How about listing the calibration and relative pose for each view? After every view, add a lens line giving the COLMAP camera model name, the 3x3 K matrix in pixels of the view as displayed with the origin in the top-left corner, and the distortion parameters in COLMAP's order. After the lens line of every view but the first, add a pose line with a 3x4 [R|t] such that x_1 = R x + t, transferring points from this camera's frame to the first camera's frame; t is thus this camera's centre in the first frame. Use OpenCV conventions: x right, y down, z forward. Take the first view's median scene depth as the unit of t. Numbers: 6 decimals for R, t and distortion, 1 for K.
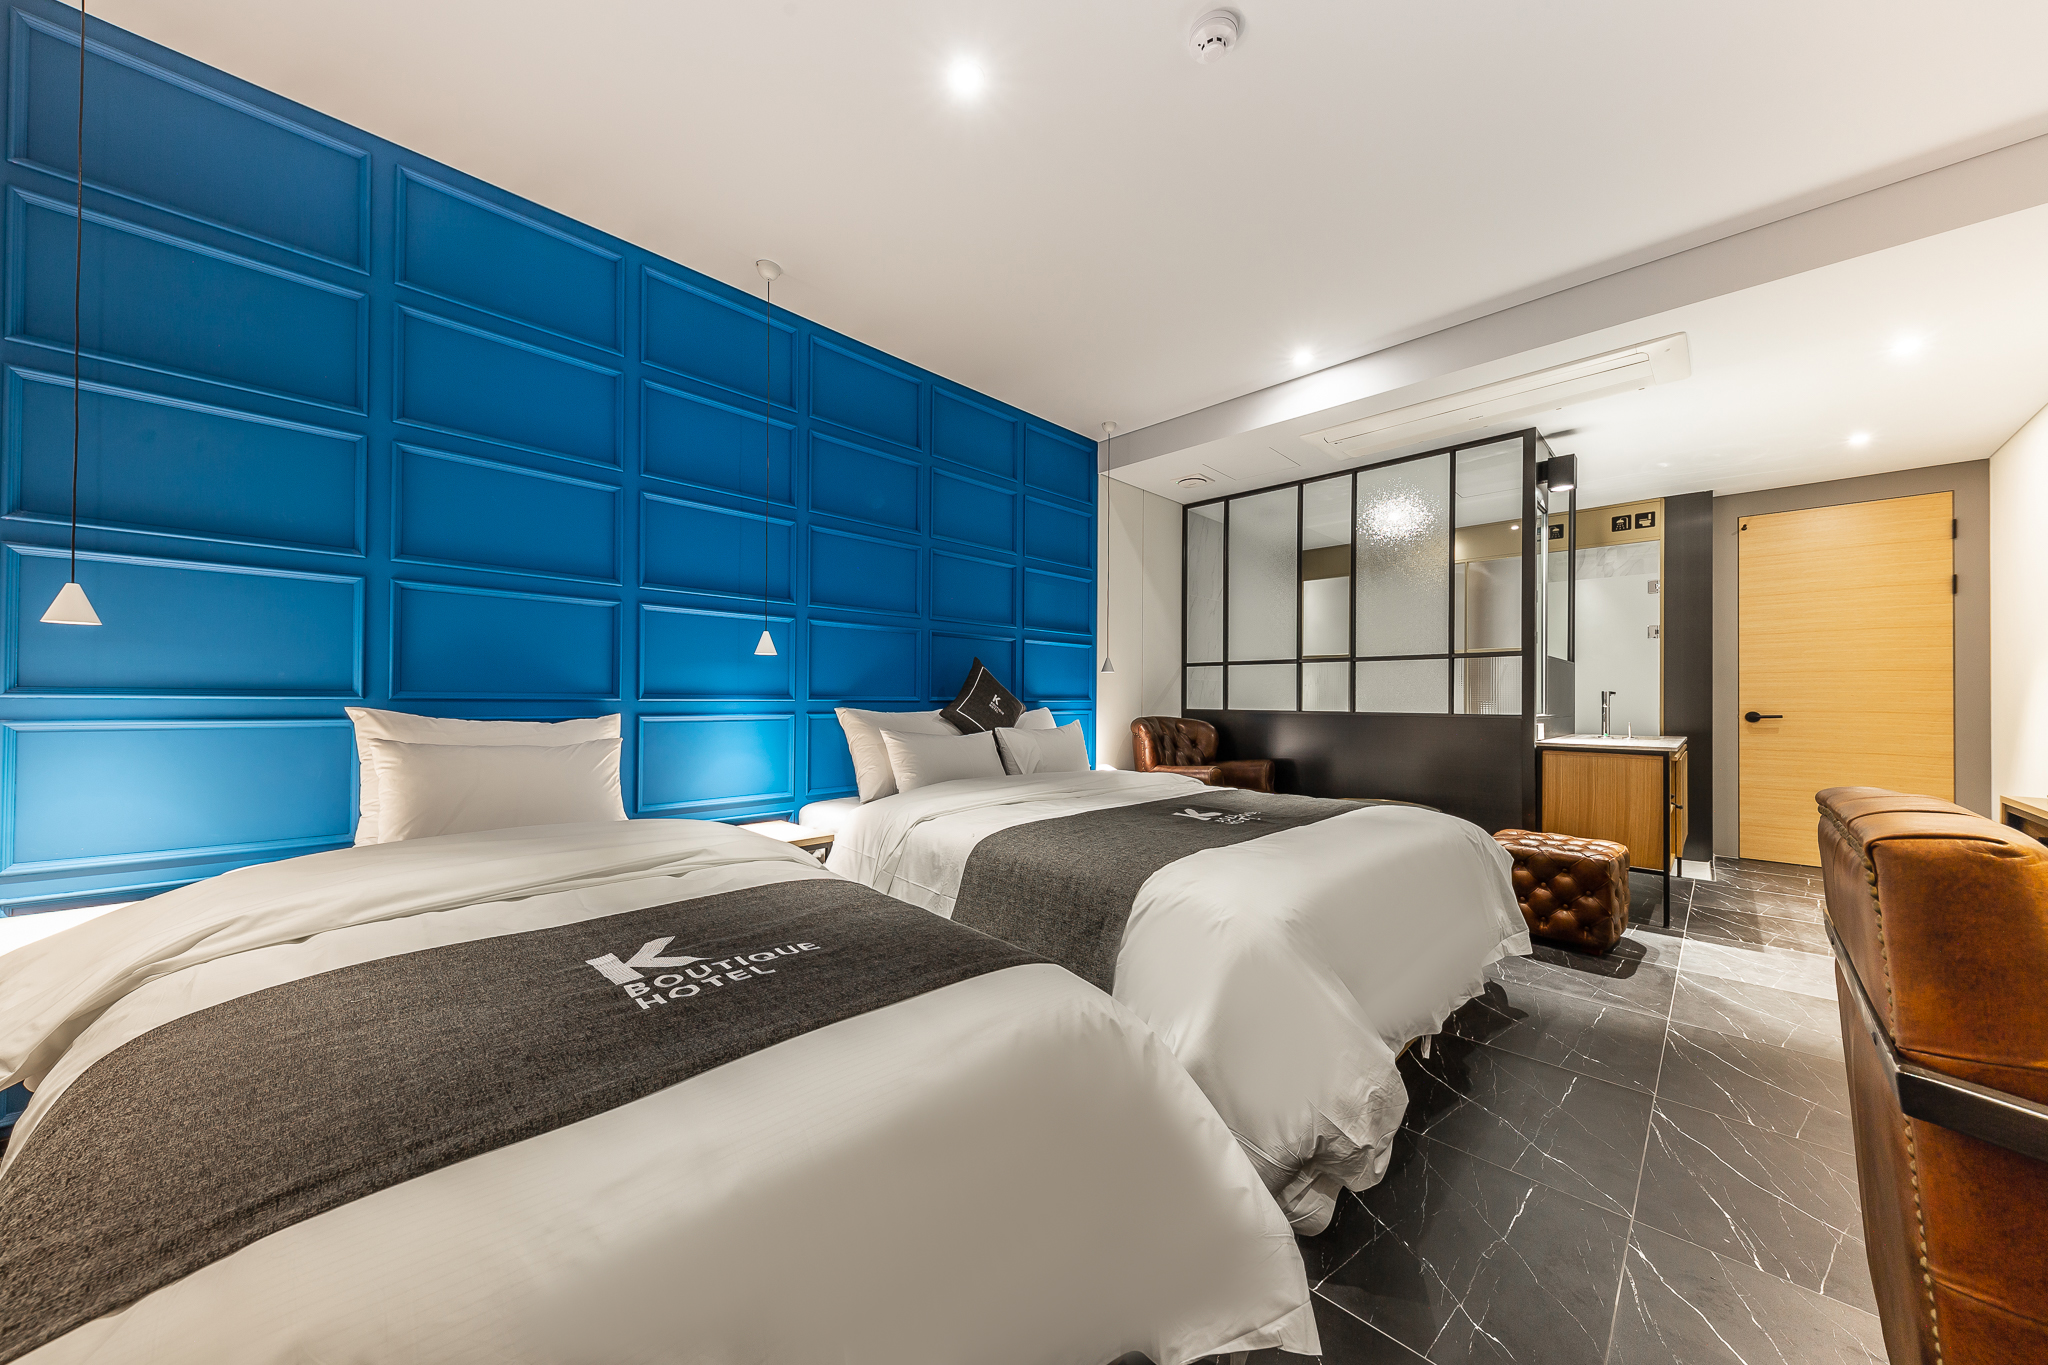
lens RADIAL K [[703.9, 0, 1021.1], [0, 703.9, 679.4], [0, 0, 1]] dist [0.008065, -0.000381]
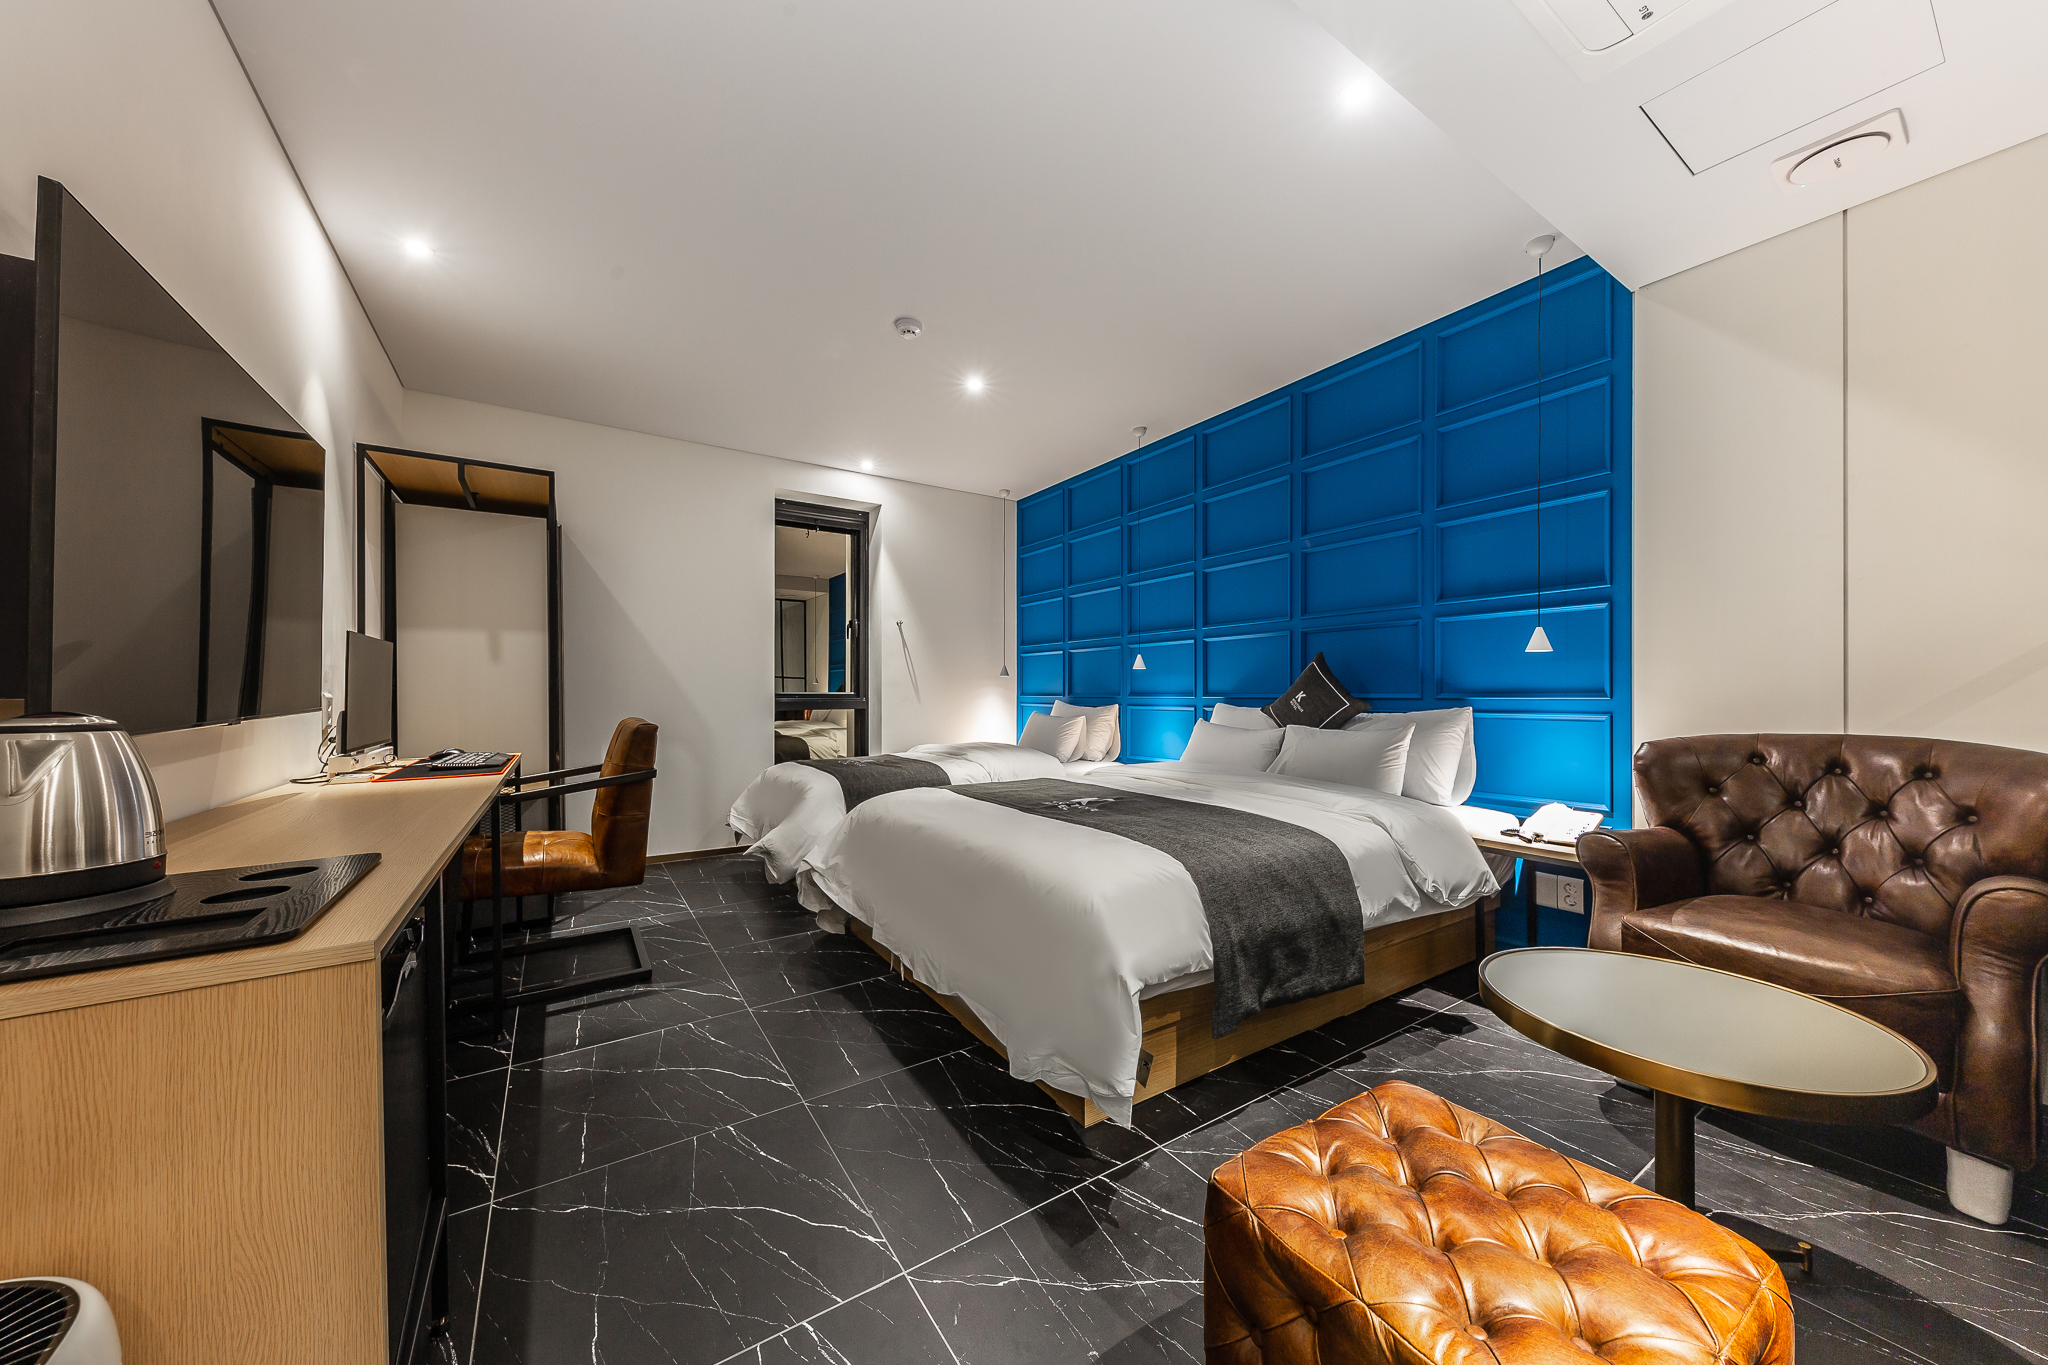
lens RADIAL K [[703.9, 0, 1016.6], [0, 703.9, 683.3], [0, 0, 1]] dist [0.008065, -0.000381]
pose [[-0.223250, -0.030028, -0.974299, 0.997077], [0.018060, 0.999226, -0.034934, 0.037678], [0.974594, -0.025395, -0.222535, 0.850369]]
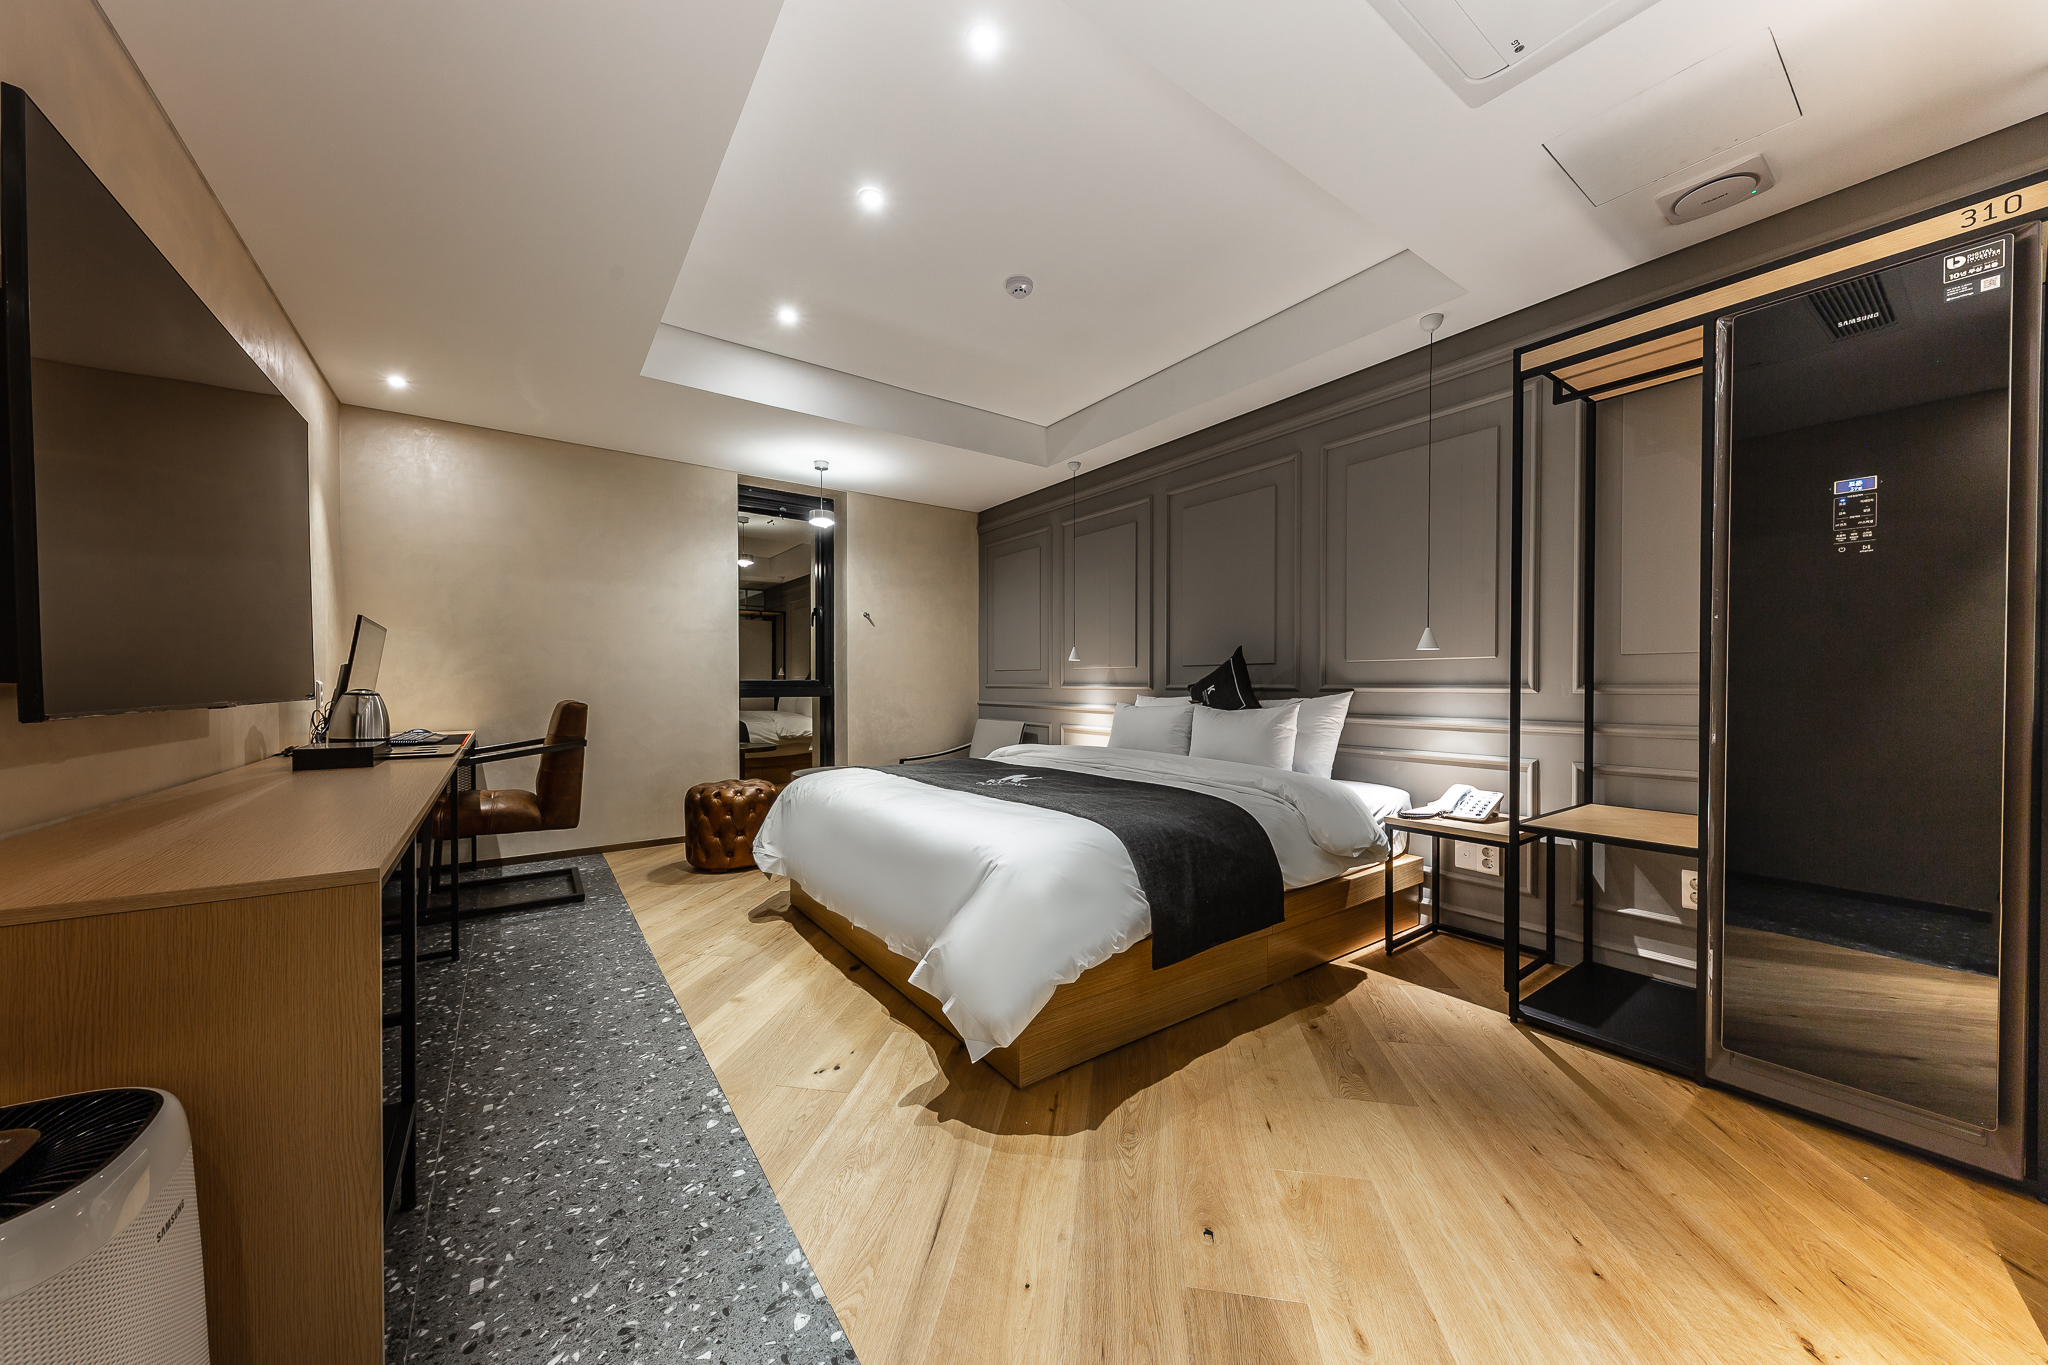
lens RADIAL K [[703.9, 0, 1019.1], [0, 703.9, 696.9], [0, 0, 1]] dist [0.008065, -0.000381]
pose [[-0.178037, 0.000942, -0.984023, 1.044569], [0.011910, 0.999928, -0.001198, 0.040003], [0.983952, -0.011933, -0.178035, 0.901652]]
